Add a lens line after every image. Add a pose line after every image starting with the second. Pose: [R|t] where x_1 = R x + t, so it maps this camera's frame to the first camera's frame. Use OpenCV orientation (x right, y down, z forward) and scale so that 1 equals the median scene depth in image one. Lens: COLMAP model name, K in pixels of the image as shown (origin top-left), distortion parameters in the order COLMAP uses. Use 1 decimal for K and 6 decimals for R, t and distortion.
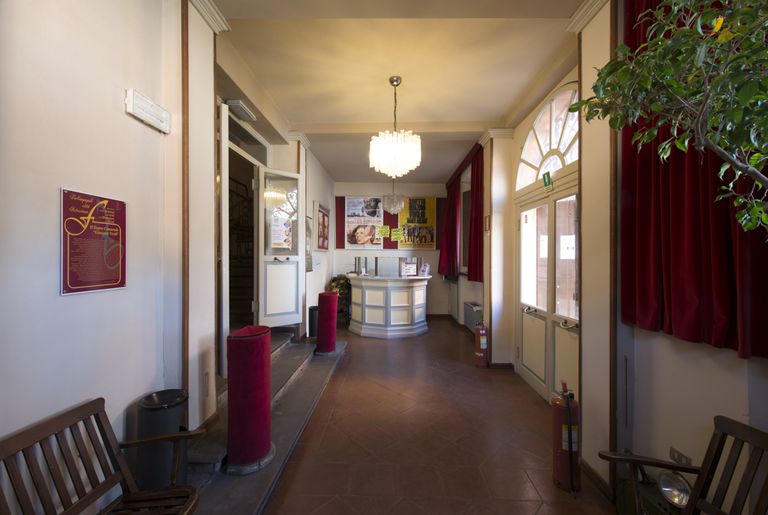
lens RADIAL K [[300.0, 0, 380.1], [0, 300.0, 257.4], [0, 0, 1]] dist [-0.001424, -0.000281]
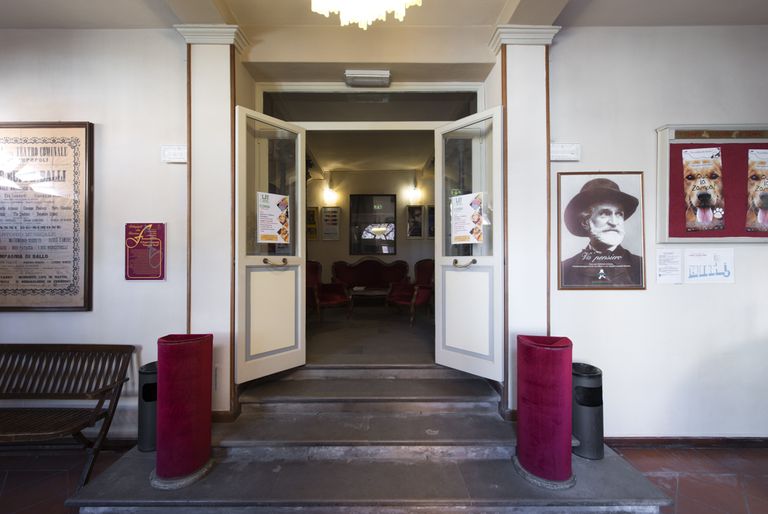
lens RADIAL K [[300.0, 0, 380.8], [0, 300.0, 259.1], [0, 0, 1]] dist [-0.001424, -0.000281]
pose [[0.049007, -0.013212, -0.998711, 0.723666], [0.002464, 0.999911, -0.013107, 0.017633], [0.998795, -0.001819, 0.049035, 2.099241]]
